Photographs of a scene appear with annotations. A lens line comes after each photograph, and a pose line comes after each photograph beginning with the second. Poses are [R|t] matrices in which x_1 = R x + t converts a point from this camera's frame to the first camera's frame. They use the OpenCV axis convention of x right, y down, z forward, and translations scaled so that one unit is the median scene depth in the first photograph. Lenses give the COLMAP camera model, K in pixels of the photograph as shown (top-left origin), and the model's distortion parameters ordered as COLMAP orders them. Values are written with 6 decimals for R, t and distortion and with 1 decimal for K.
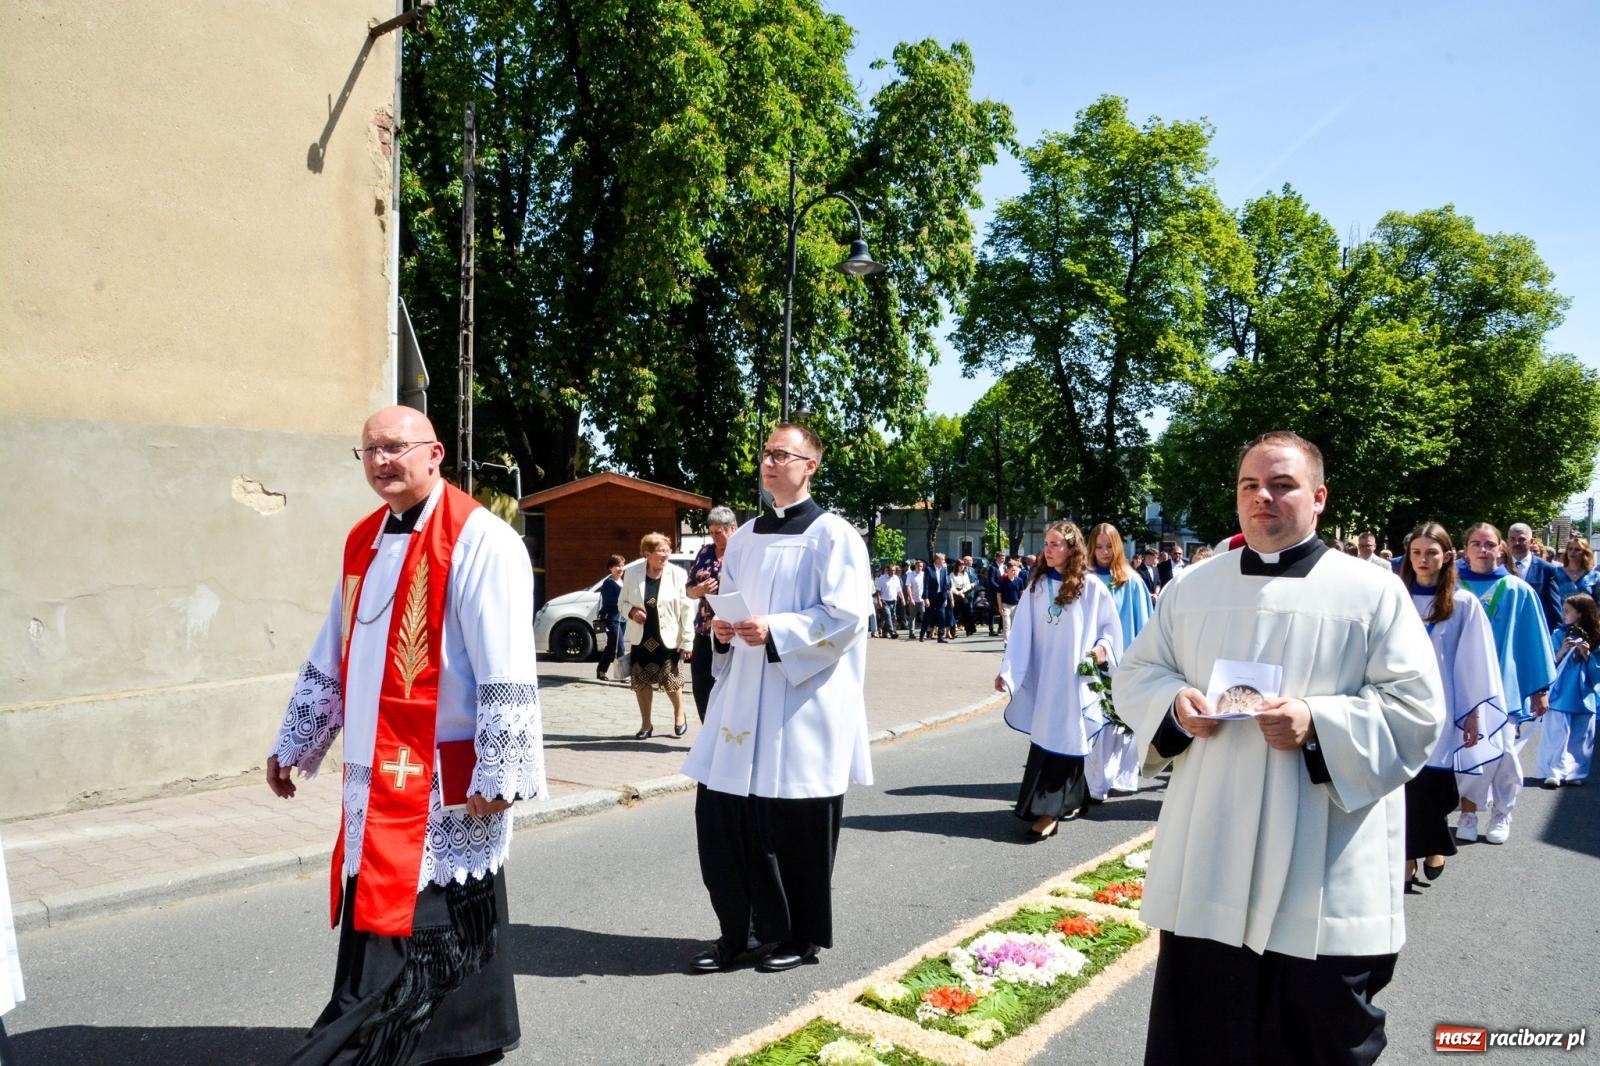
lens RADIAL K [[1150.2, 0, 796.8], [0, 1150.2, 556.6], [0, 0, 1]] dist [-0.122908, 0.068079]
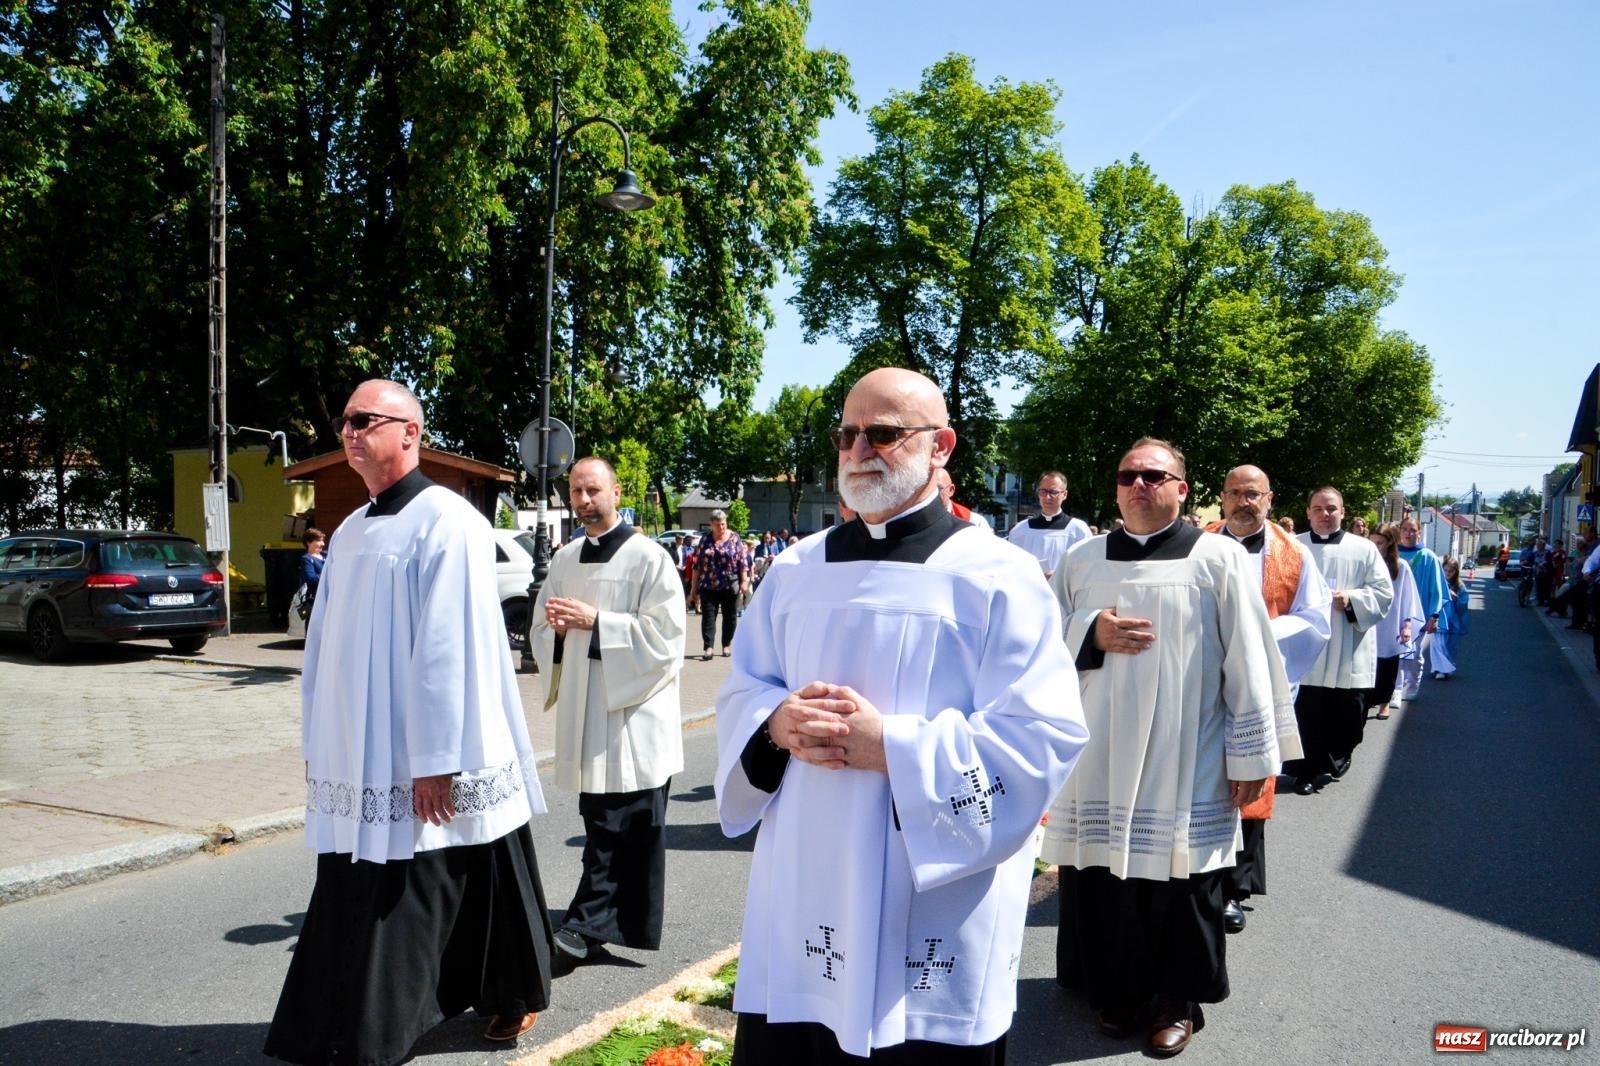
lens RADIAL K [[1138.3, 0, 825.2], [0, 1138.3, 563.3], [0, 0, 1]] dist [-0.135196, 0.080679]
pose [[0.991612, -0.007097, 0.129053, 0.041656], [0.003287, 0.999553, 0.029714, 0.000129], [-0.129206, -0.029041, 0.991192, 0.052769]]
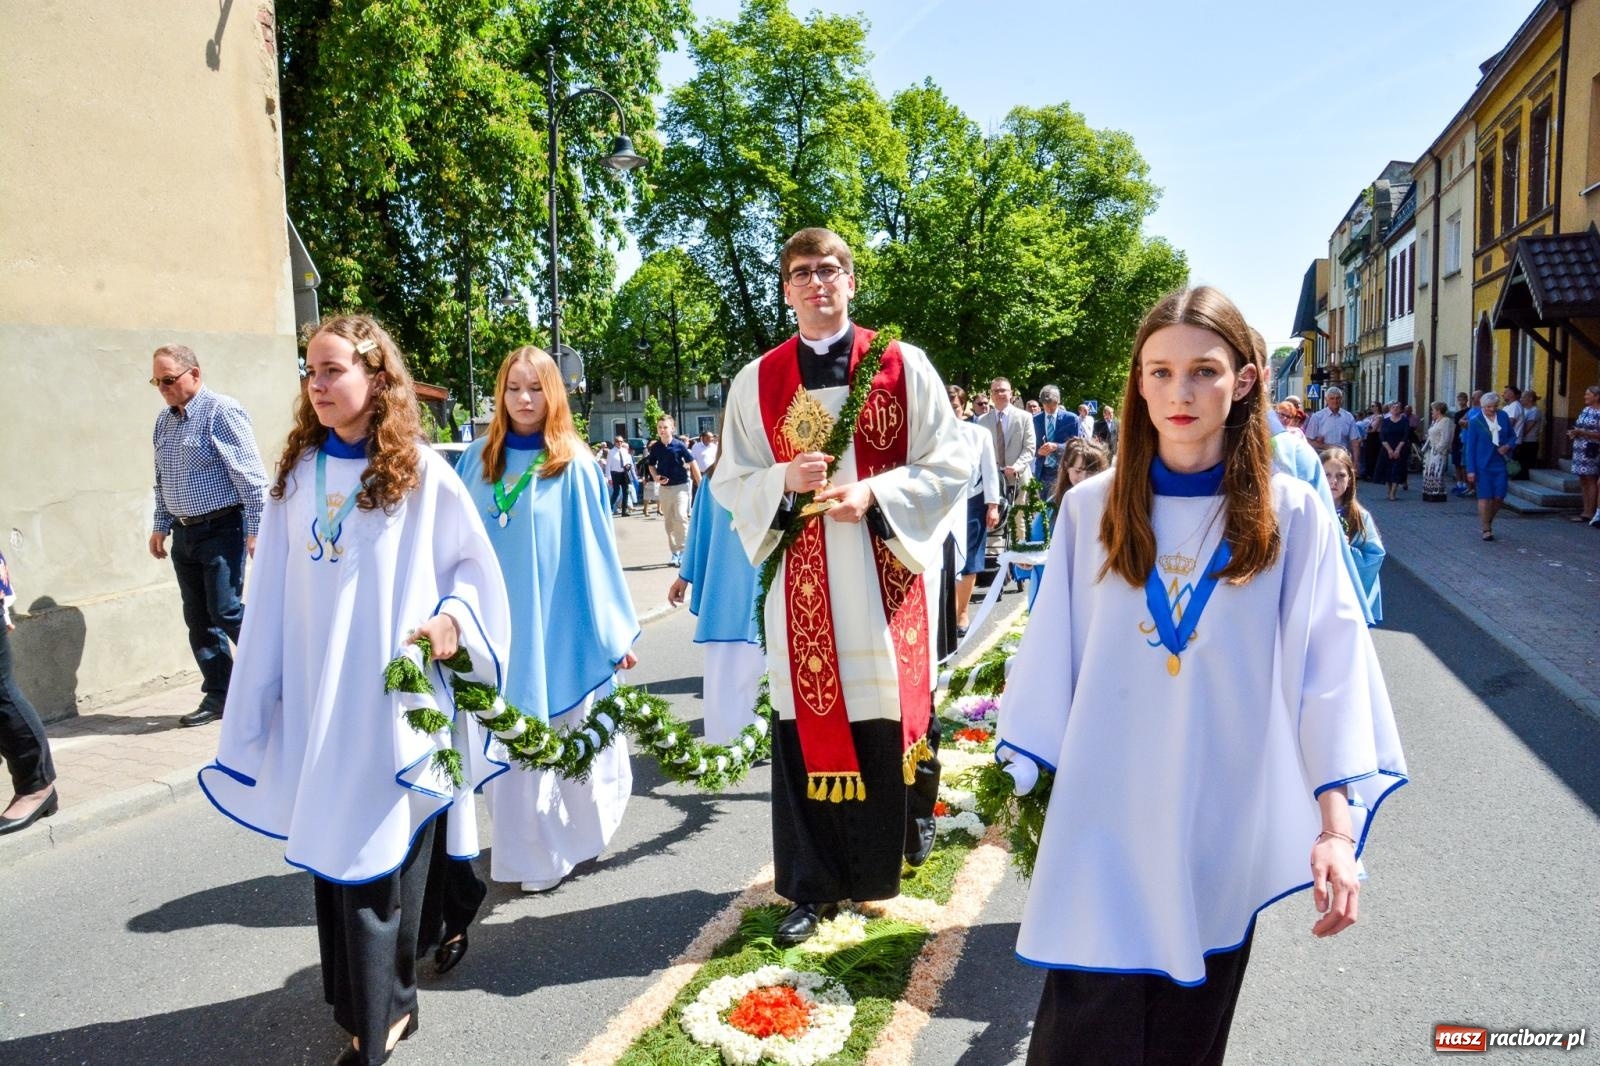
lens RADIAL K [[1143.9, 0, 798.9], [0, 1143.9, 559.6], [0, 0, 1]] dist [-0.126577, 0.068158]
pose [[0.946503, -0.083352, 0.311745, -0.066254], [0.050151, 0.992322, 0.113054, 0.001580], [-0.318775, -0.091372, 0.943416, -0.031230]]
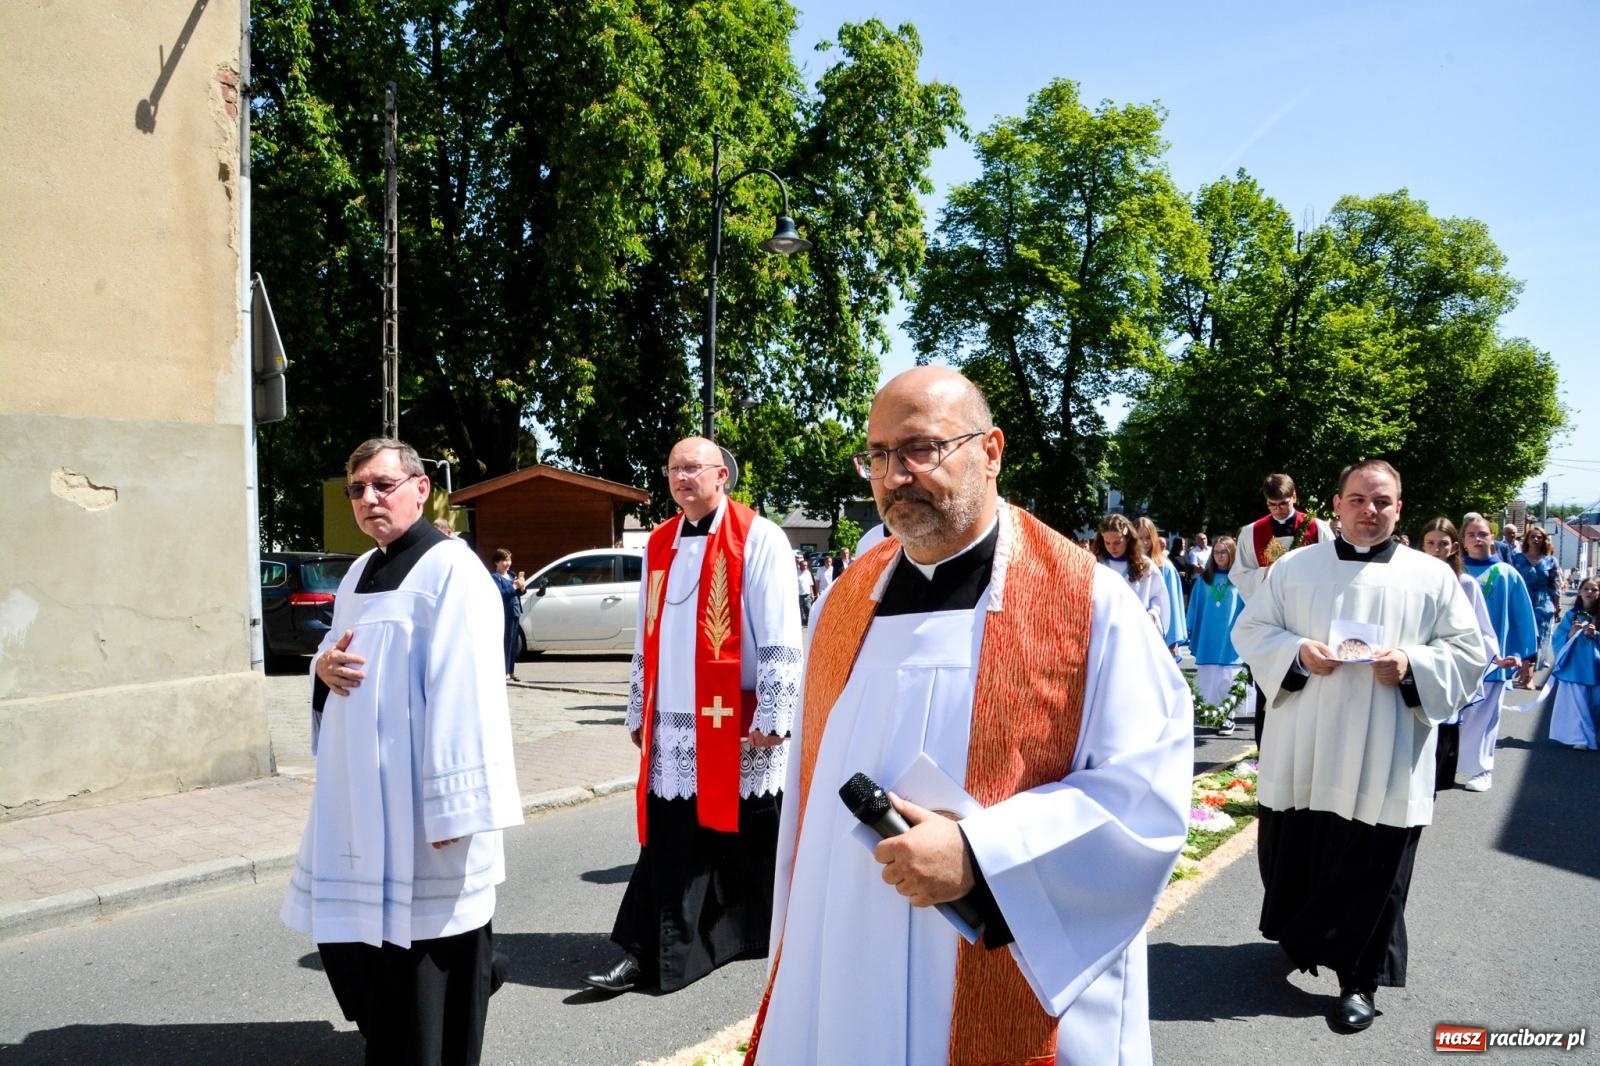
lens RADIAL K [[1143.9, 0, 798.9], [0, 1143.9, 559.6], [0, 0, 1]] dist [-0.126577, 0.068158]
pose [[0.999550, -0.013290, 0.026876, 0.016694], [0.013066, 0.999879, 0.008473, 0.000394], [-0.026985, -0.008118, 0.999603, 0.023361]]
